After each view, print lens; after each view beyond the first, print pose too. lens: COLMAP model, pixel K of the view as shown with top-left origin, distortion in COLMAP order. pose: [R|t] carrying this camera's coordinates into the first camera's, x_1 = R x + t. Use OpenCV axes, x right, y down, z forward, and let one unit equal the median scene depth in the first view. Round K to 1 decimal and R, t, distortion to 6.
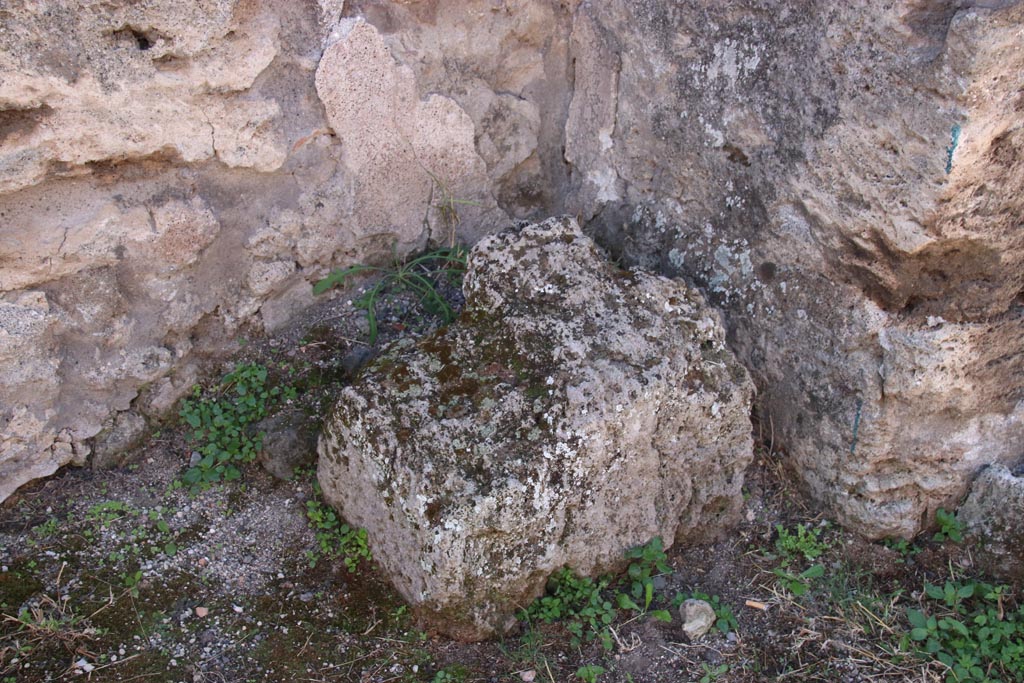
lens RADIAL K [[1562.4, 0, 512.3], [0, 1562.4, 343.9], [0, 0, 1]] dist [0.243921, 0.000000]
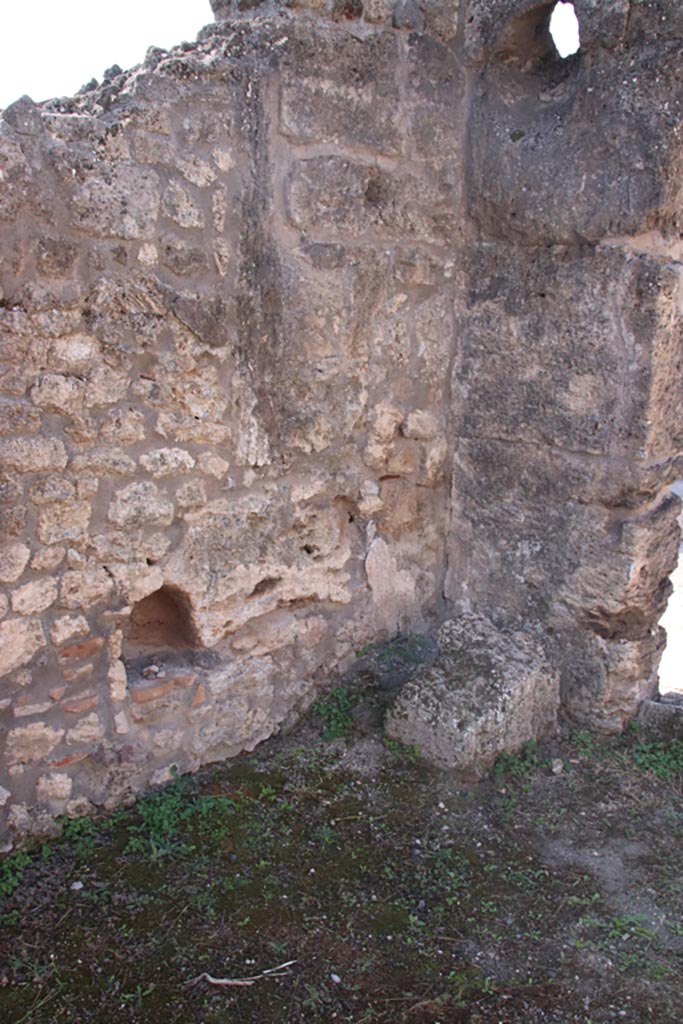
lens RADIAL K [[979.0, 0, 339.8], [0, 979.0, 509.3], [0, 0, 1]] dist [-0.056102, 0.000000]
pose [[0.980452, -0.037006, 0.193246, -0.470482], [0.088262, 0.960510, -0.263875, 0.152571], [-0.175850, 0.275773, 0.945001, -0.460157]]
